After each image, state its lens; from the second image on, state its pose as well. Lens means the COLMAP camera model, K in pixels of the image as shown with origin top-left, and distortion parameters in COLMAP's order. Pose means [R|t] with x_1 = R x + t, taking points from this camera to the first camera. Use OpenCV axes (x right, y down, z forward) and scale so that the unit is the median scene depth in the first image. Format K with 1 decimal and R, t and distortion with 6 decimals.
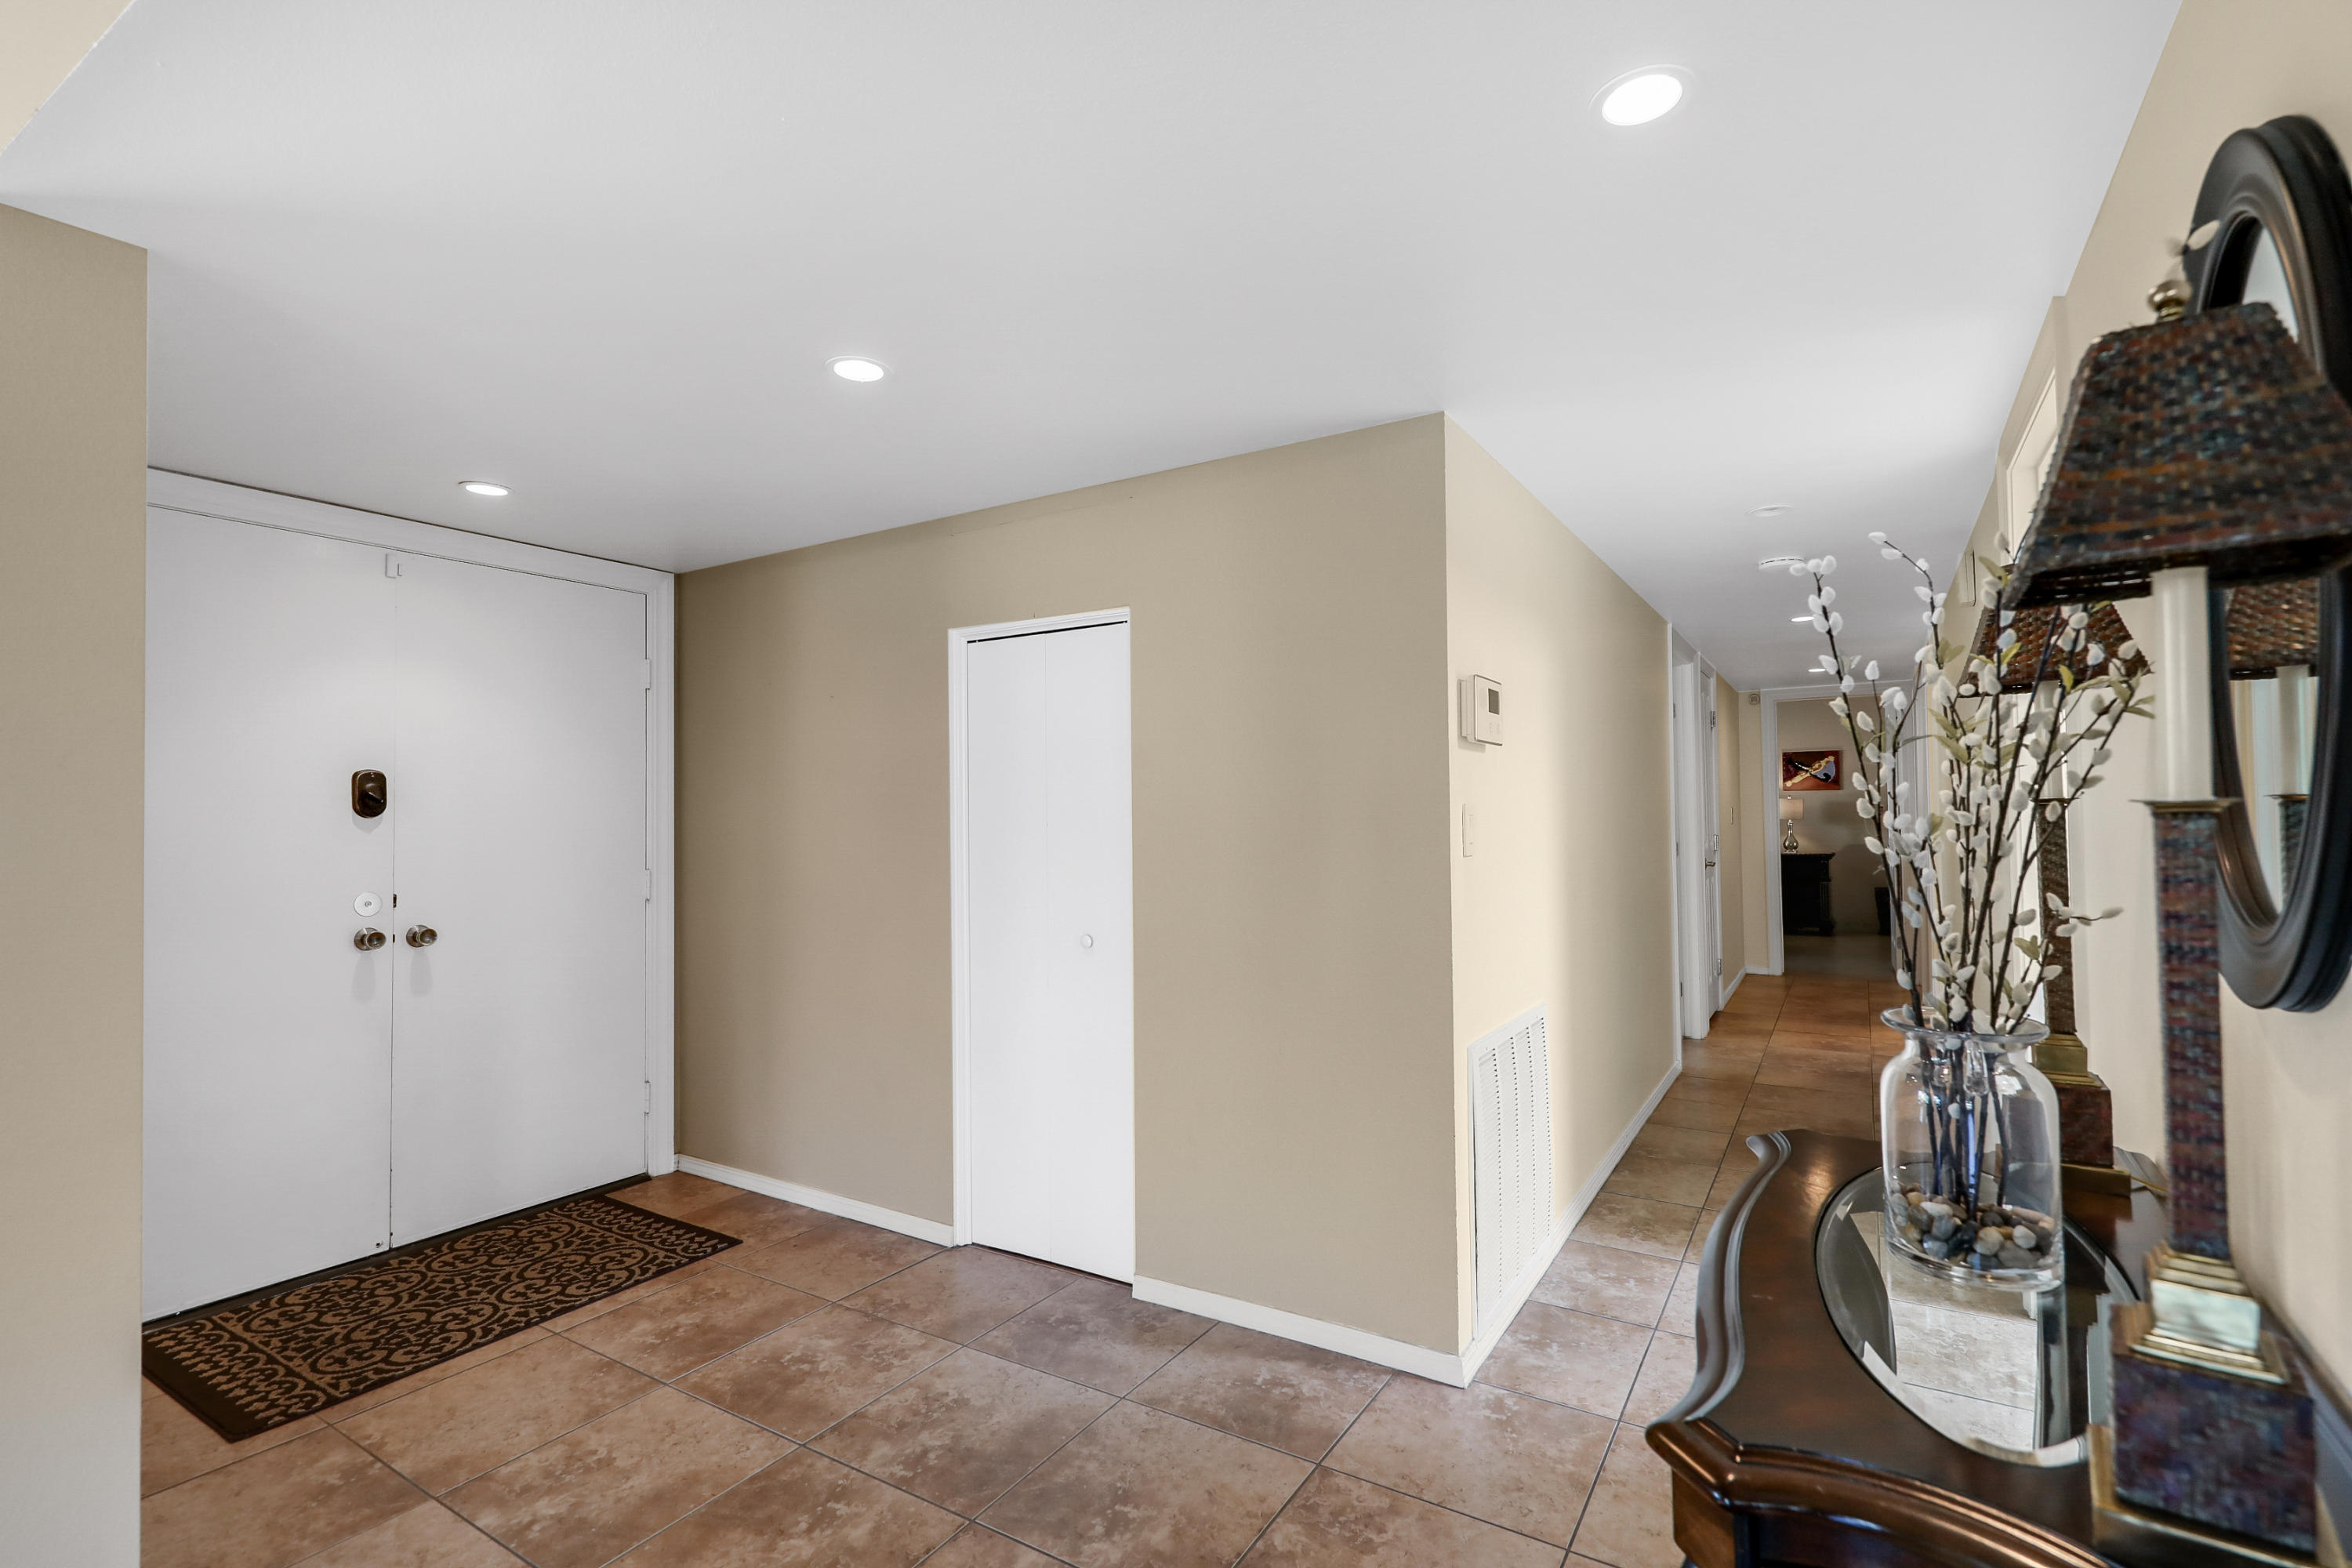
lens RADIAL K [[1104.5, 0, 1172.5], [0, 1104.5, 794.8], [0, 0, 1]] dist [0.003611, -0.000627]
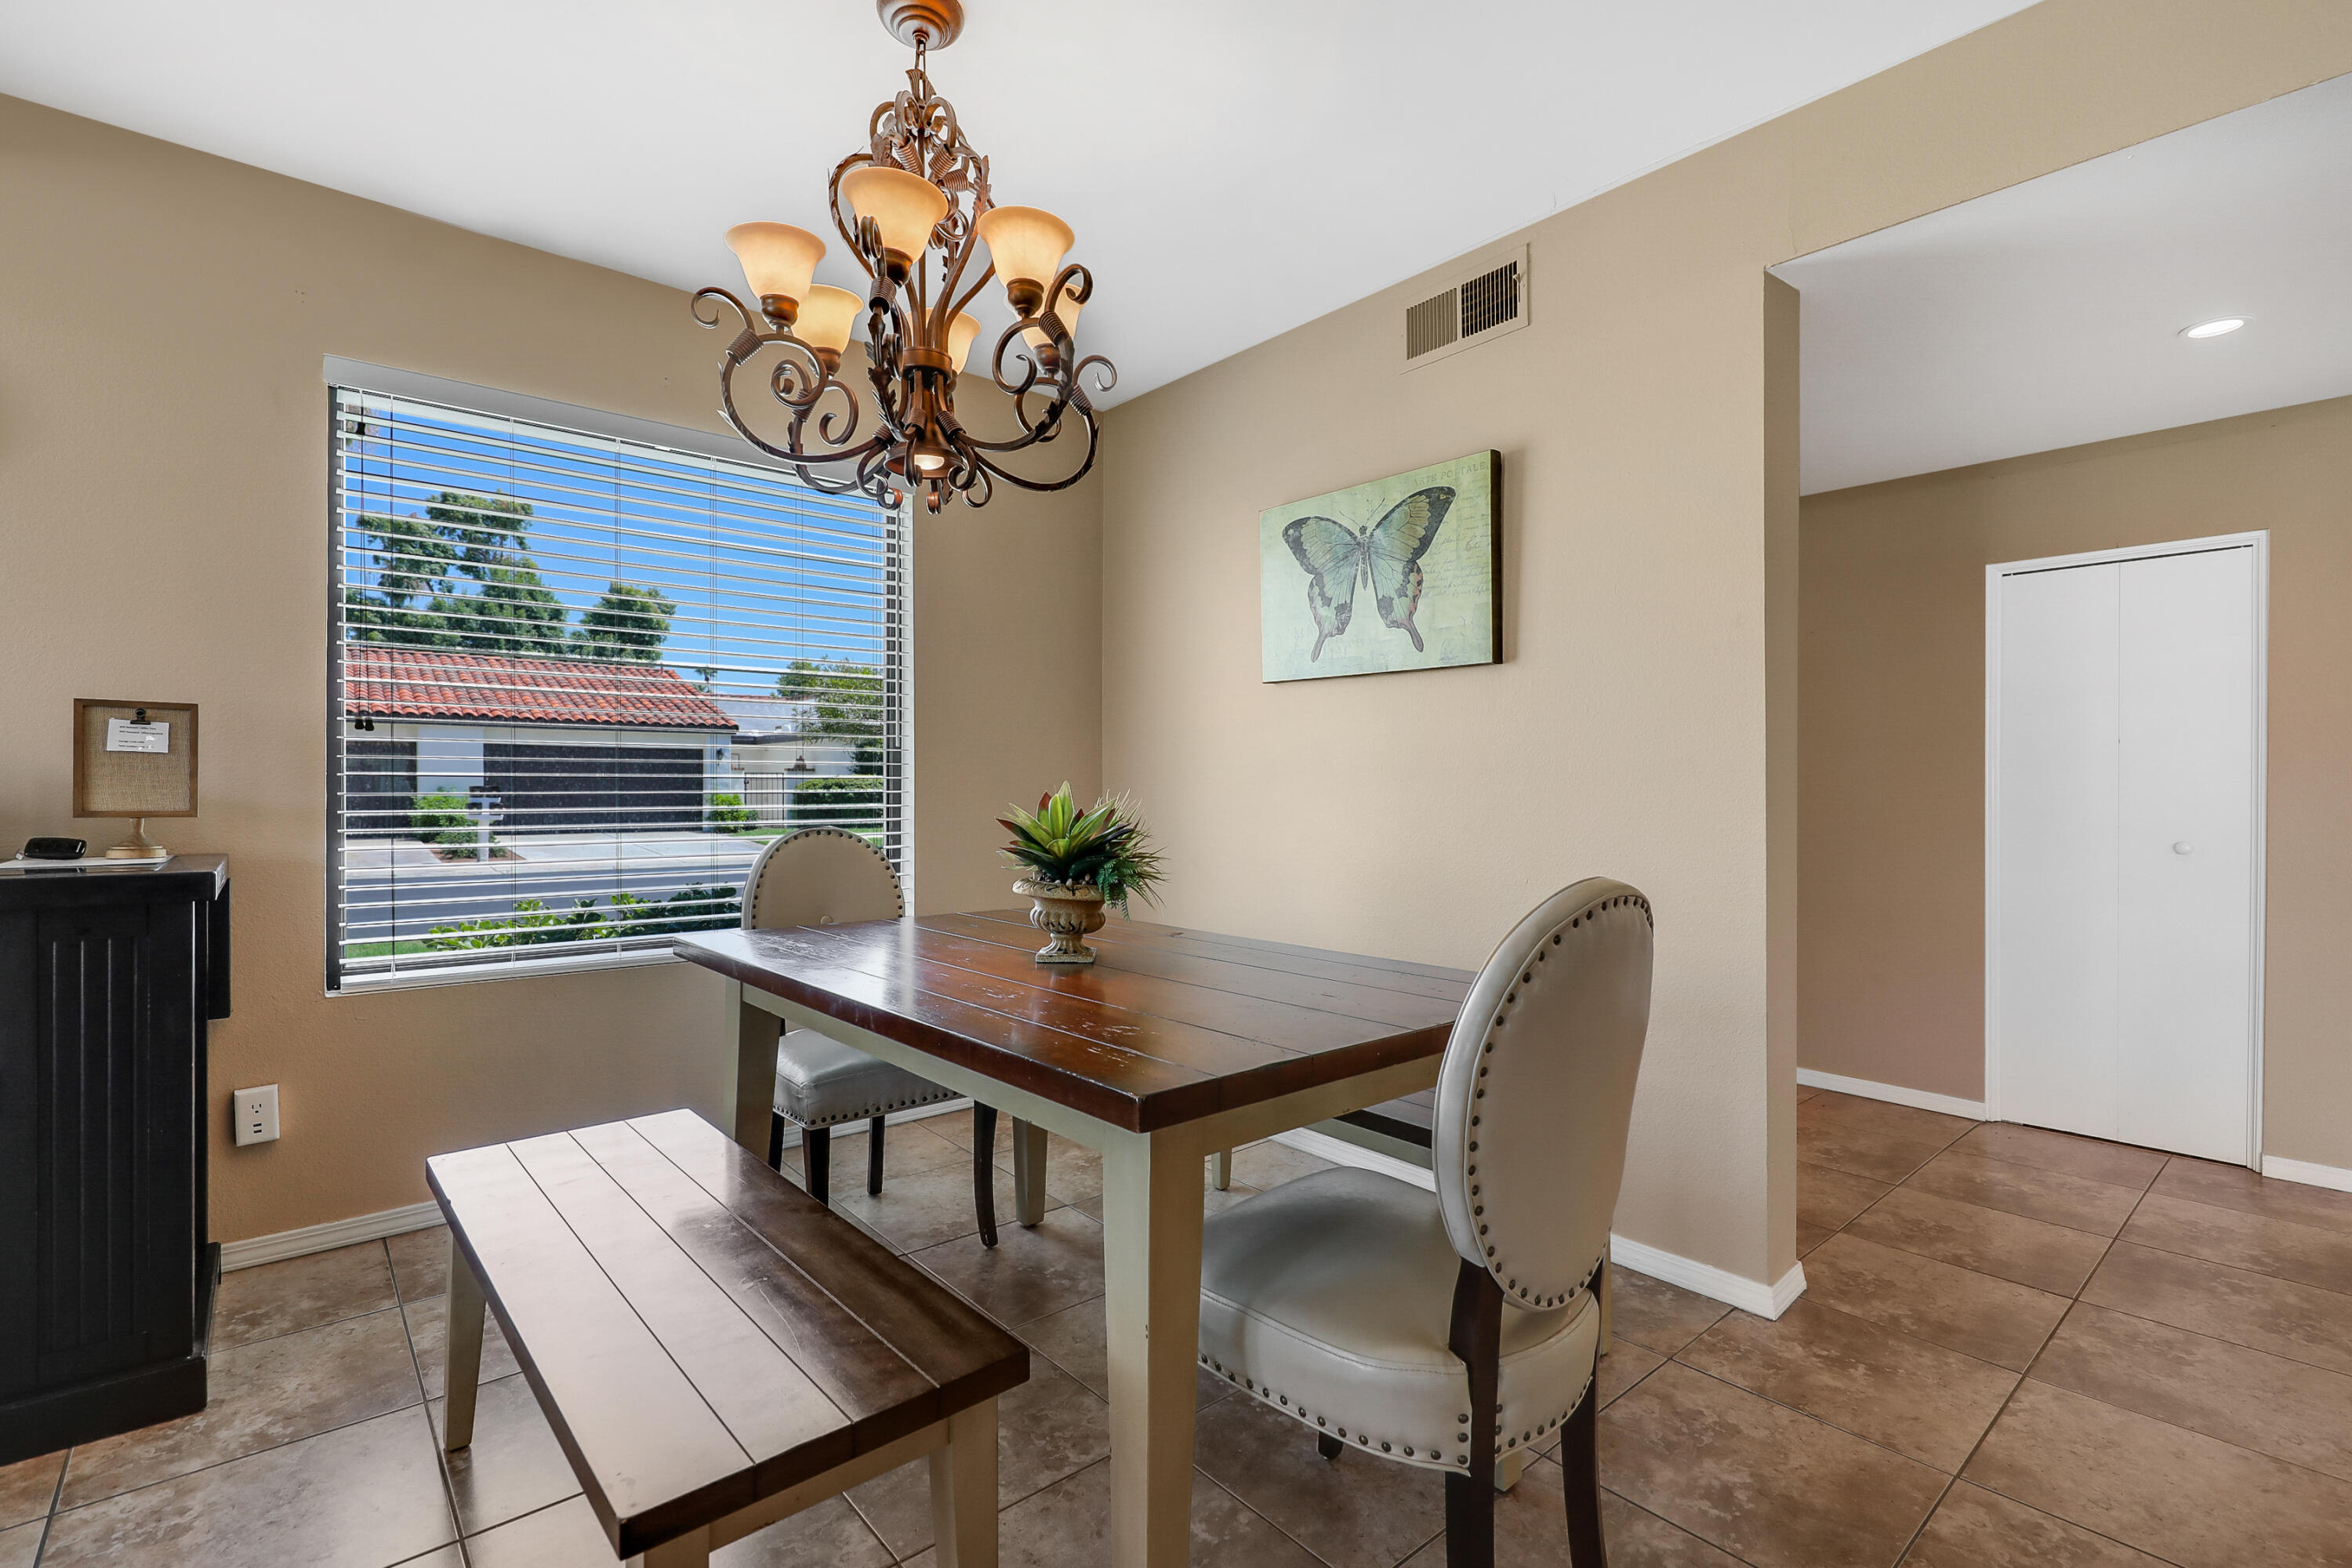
lens RADIAL K [[1117.4, 0, 1172.4], [0, 1117.4, 775.3], [0, 0, 1]] dist [-0.001900, -0.000738]
pose [[0.951557, 0.009447, -0.307327, -0.782663], [-0.003988, 0.999823, 0.018384, 0.053516], [0.307446, -0.016268, 0.951426, -0.385903]]
